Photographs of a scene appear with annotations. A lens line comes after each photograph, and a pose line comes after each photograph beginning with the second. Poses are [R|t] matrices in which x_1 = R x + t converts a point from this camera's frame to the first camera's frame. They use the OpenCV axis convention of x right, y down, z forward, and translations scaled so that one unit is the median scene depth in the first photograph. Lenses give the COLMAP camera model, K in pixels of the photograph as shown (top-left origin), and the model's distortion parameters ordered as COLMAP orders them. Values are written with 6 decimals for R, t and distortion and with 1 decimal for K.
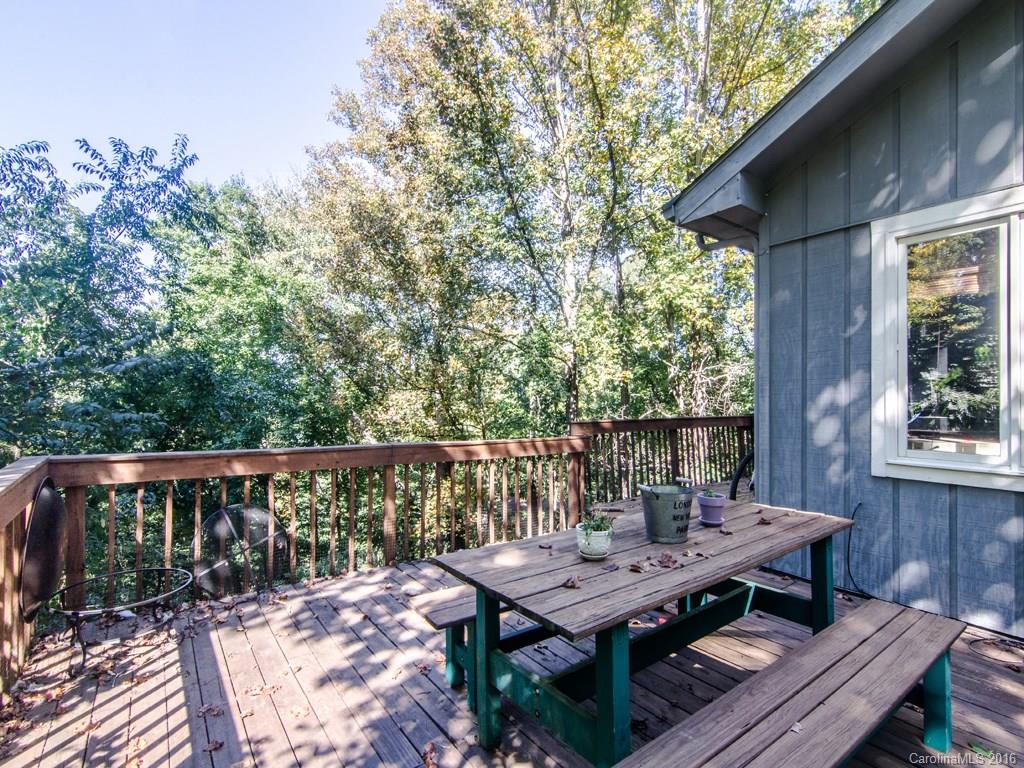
lens RADIAL K [[493.9, 0, 505.8], [0, 493.9, 390.0], [0, 0, 1]] dist [-0.019534, -0.000934]
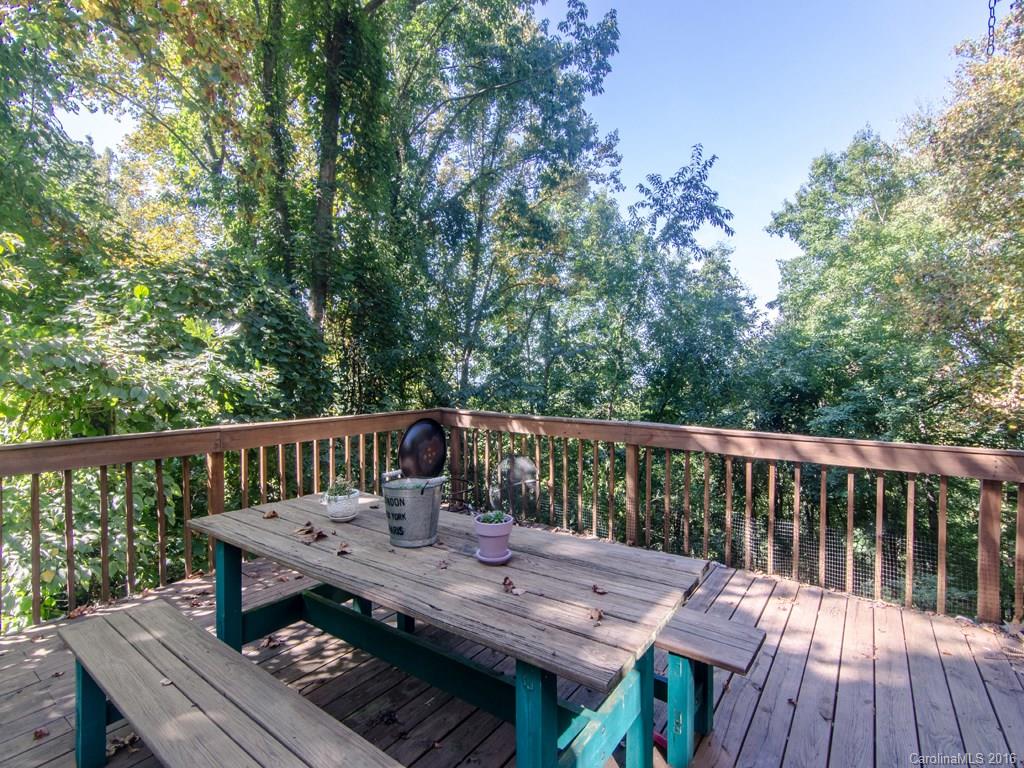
lens RADIAL K [[493.9, 0, 505.8], [0, 493.9, 390.0], [0, 0, 1]] dist [-0.019534, -0.000934]
pose [[0.298338, 0.003526, -0.954454, 0.290436], [0.020829, 0.999731, 0.010203, 0.020222], [0.954233, -0.022924, 0.298185, 0.240034]]
